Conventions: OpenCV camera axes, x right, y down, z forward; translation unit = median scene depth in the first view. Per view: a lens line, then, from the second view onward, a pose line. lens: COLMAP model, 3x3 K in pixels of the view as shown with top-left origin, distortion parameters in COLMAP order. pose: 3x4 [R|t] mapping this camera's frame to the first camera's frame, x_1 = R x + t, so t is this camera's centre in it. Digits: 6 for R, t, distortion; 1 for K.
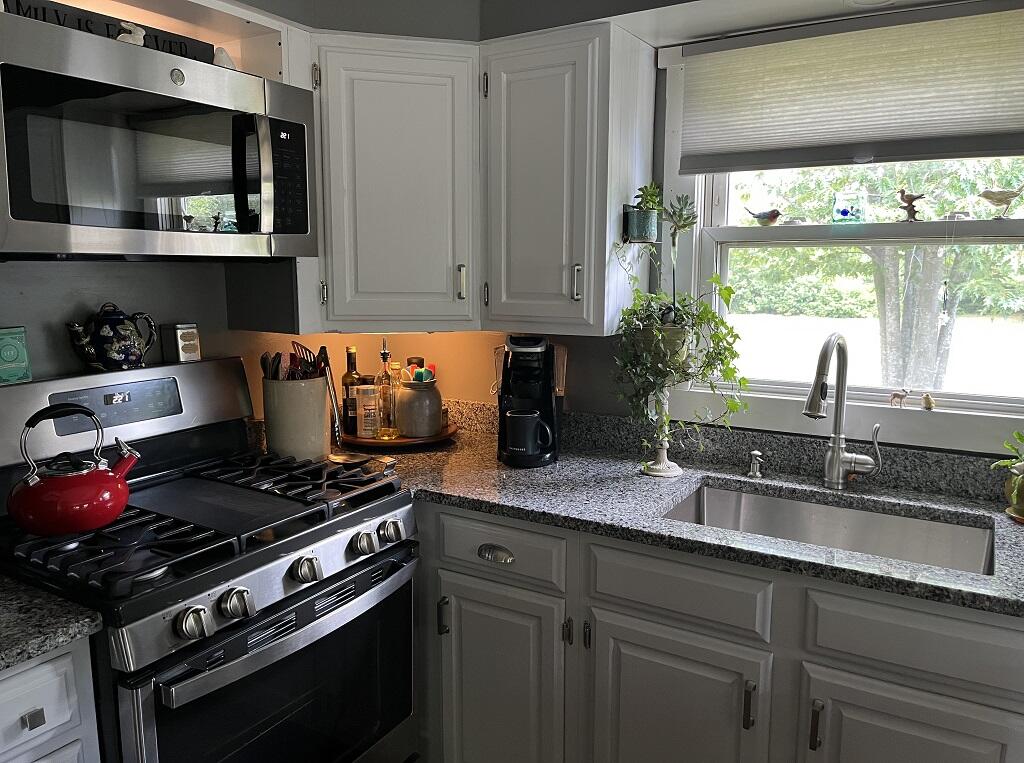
lens RADIAL K [[780.5, 0, 507.2], [0, 780.5, 388.1], [0, 0, 1]] dist [0.067818, -0.102656]
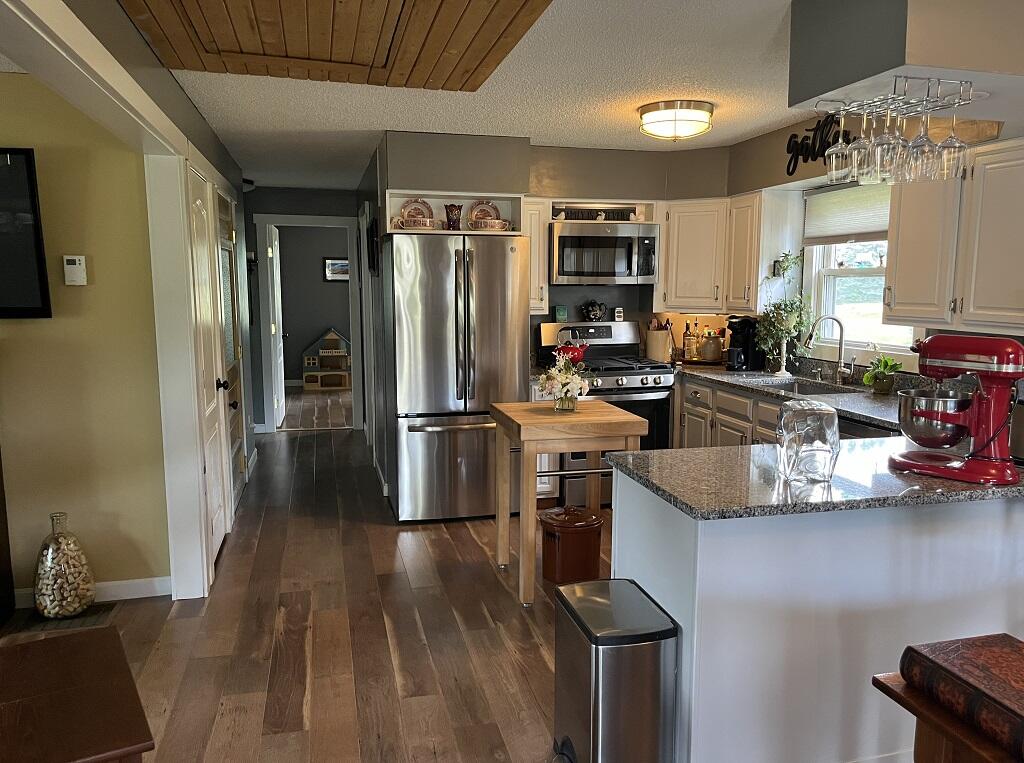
lens RADIAL K [[780.5, 0, 507.2], [0, 780.5, 388.1], [0, 0, 1]] dist [0.067818, -0.102656]
pose [[0.705836, 0.091536, -0.702436, 1.295454], [-0.105929, 0.994105, 0.023102, 0.181221], [0.700410, 0.058103, 0.711372, -1.244524]]
